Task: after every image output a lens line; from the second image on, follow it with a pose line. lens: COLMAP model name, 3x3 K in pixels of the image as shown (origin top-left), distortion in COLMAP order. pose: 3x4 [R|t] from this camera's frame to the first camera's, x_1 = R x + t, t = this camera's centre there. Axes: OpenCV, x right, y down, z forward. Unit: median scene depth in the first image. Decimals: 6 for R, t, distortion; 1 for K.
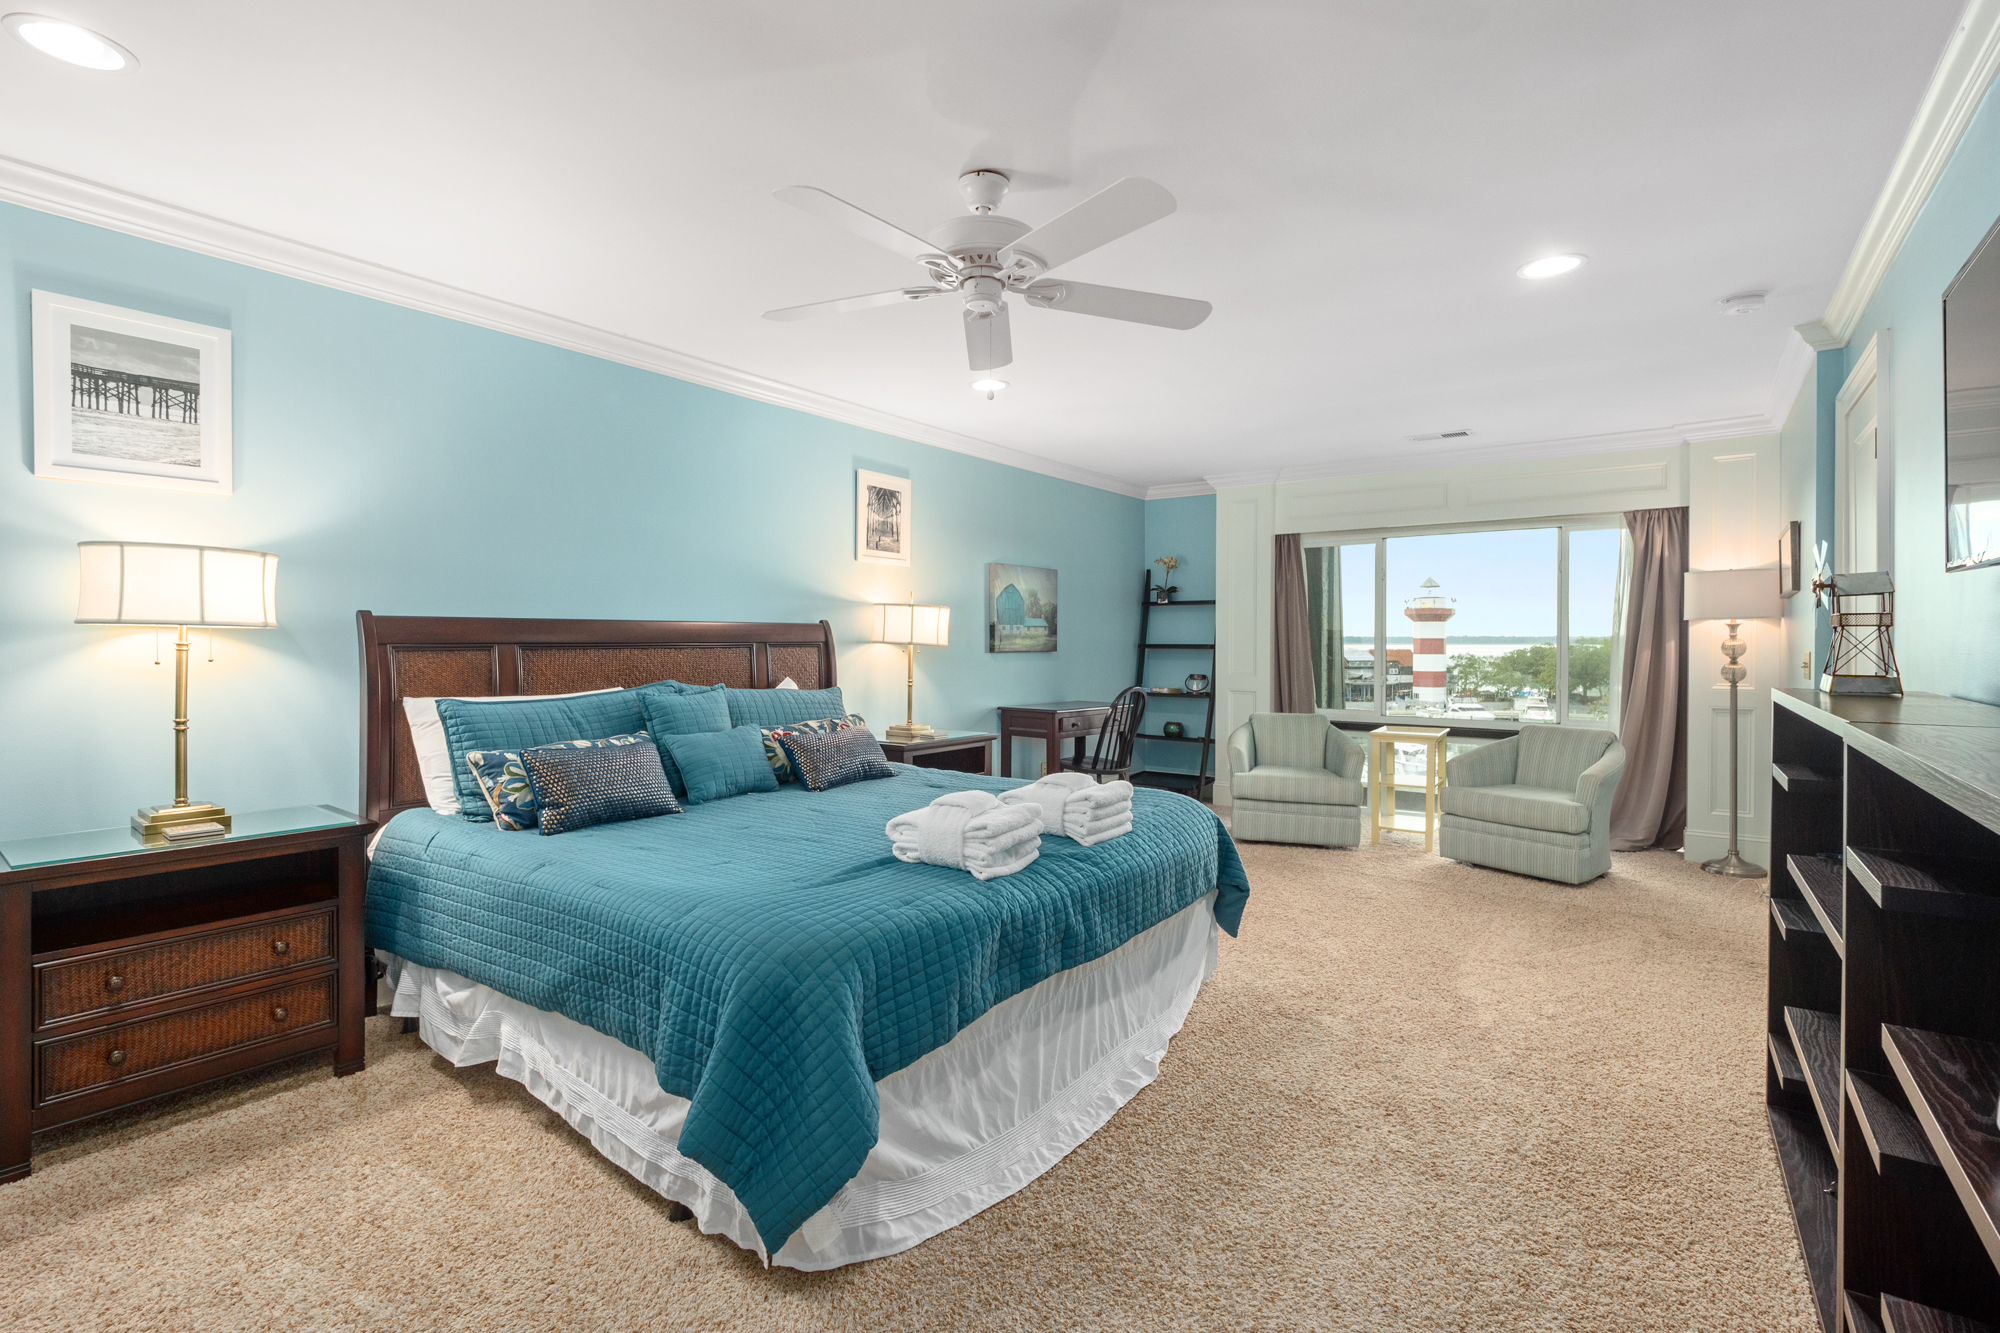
lens RADIAL K [[848.8, 0, 1006.2], [0, 848.8, 647.2], [0, 0, 1]] dist [-0.014377, -0.001110]
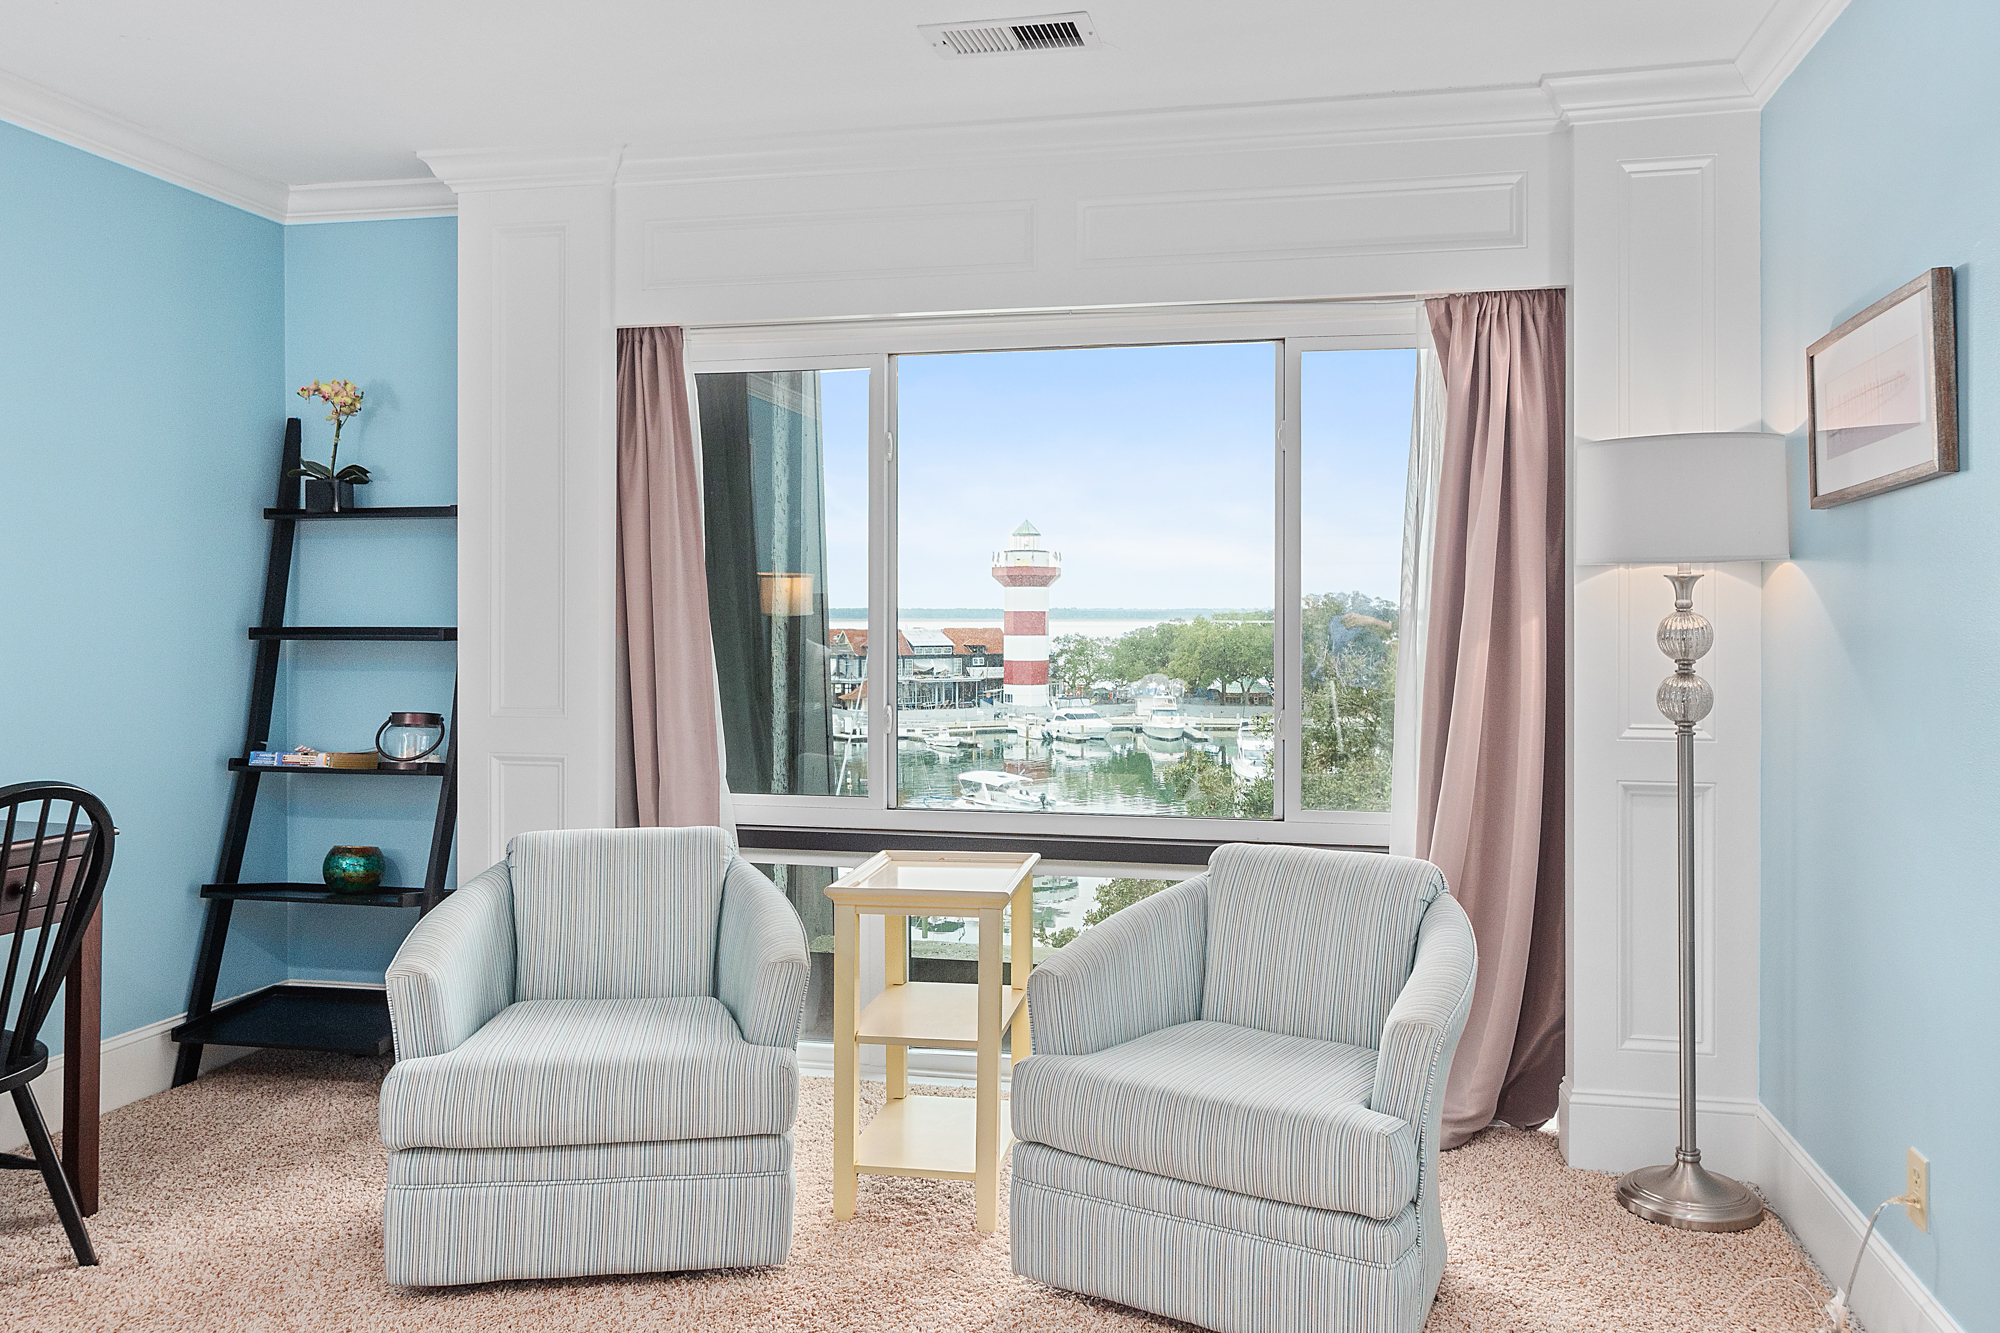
lens RADIAL K [[1445.0, 0, 982.6], [0, 1445.0, 615.3], [0, 0, 1]] dist [-0.001328, -0.001121]
pose [[0.907087, -0.000133, 0.420943, 0.227769], [0.003361, 0.999970, -0.006926, -0.004316], [-0.420929, 0.007698, 0.907061, 0.422492]]
